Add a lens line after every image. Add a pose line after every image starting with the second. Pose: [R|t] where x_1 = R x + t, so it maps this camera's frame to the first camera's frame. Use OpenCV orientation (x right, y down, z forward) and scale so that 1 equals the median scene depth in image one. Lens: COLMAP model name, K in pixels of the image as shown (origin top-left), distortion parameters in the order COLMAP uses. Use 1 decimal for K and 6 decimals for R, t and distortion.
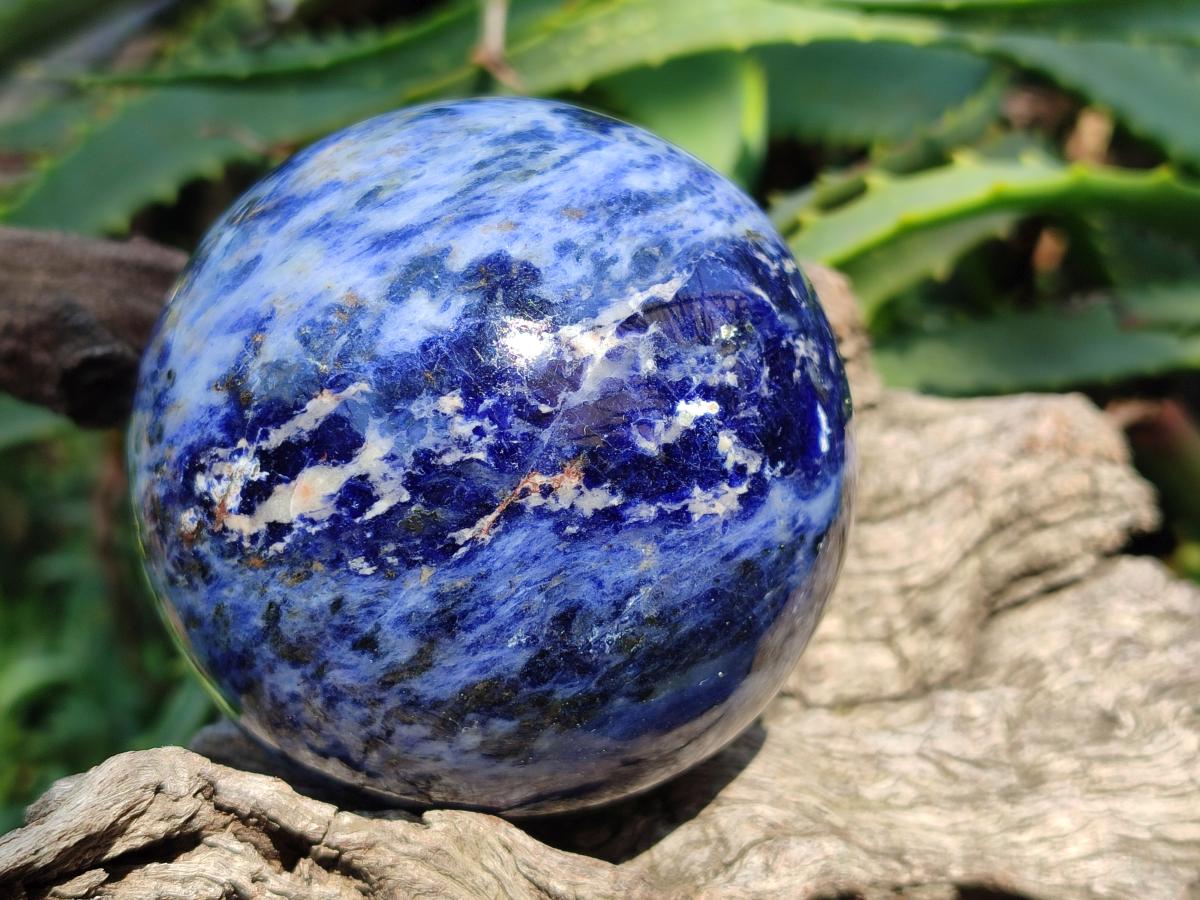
lens RADIAL K [[1819.3, 0, 577.3], [0, 1819.3, 458.0], [0, 0, 1]] dist [0.159185, -0.060026]
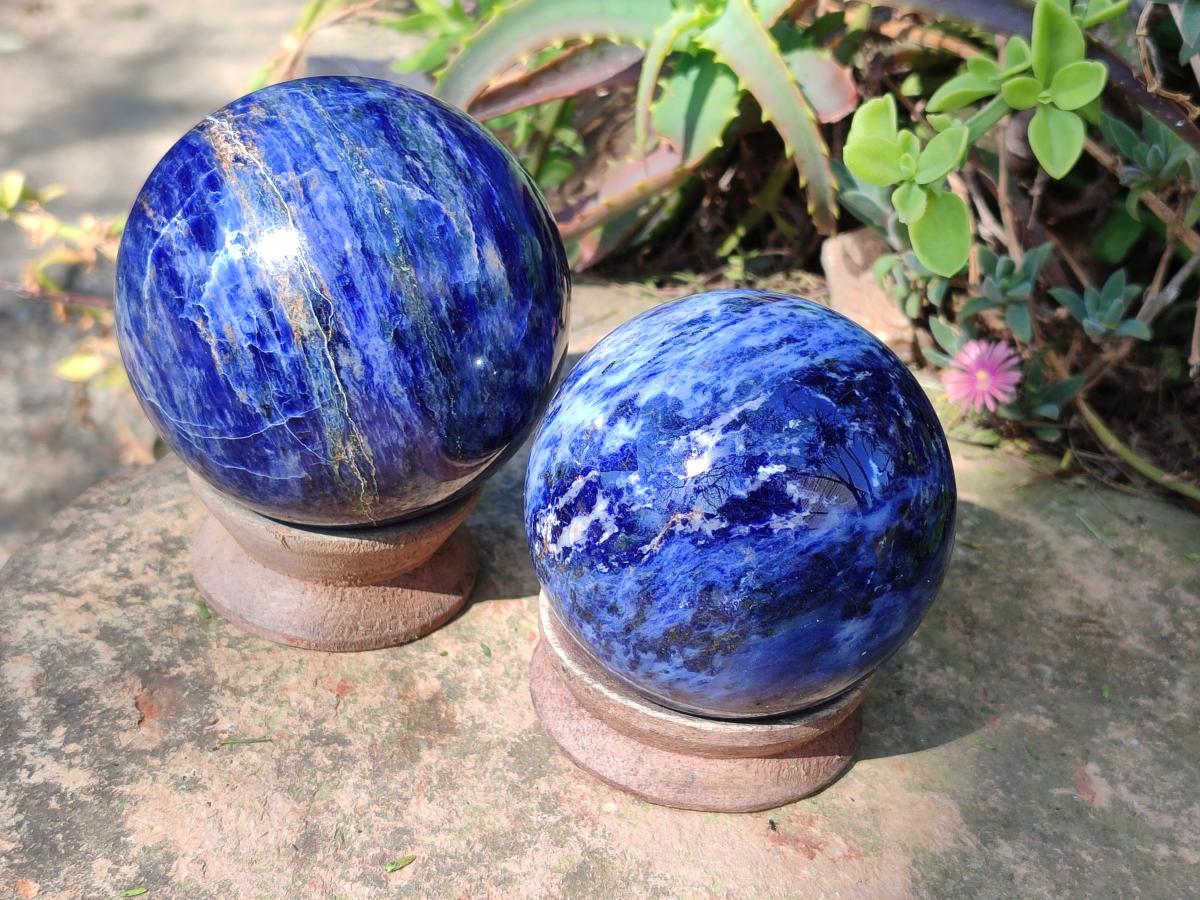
lens RADIAL K [[1819.3, 0, 577.3], [0, 1819.3, 458.0], [0, 0, 1]] dist [0.159185, -0.060026]
pose [[0.877533, -0.078672, -0.473018, 0.743381], [0.072167, 0.996882, -0.031917, 0.004298], [0.474054, -0.006129, 0.880475, -0.654167]]
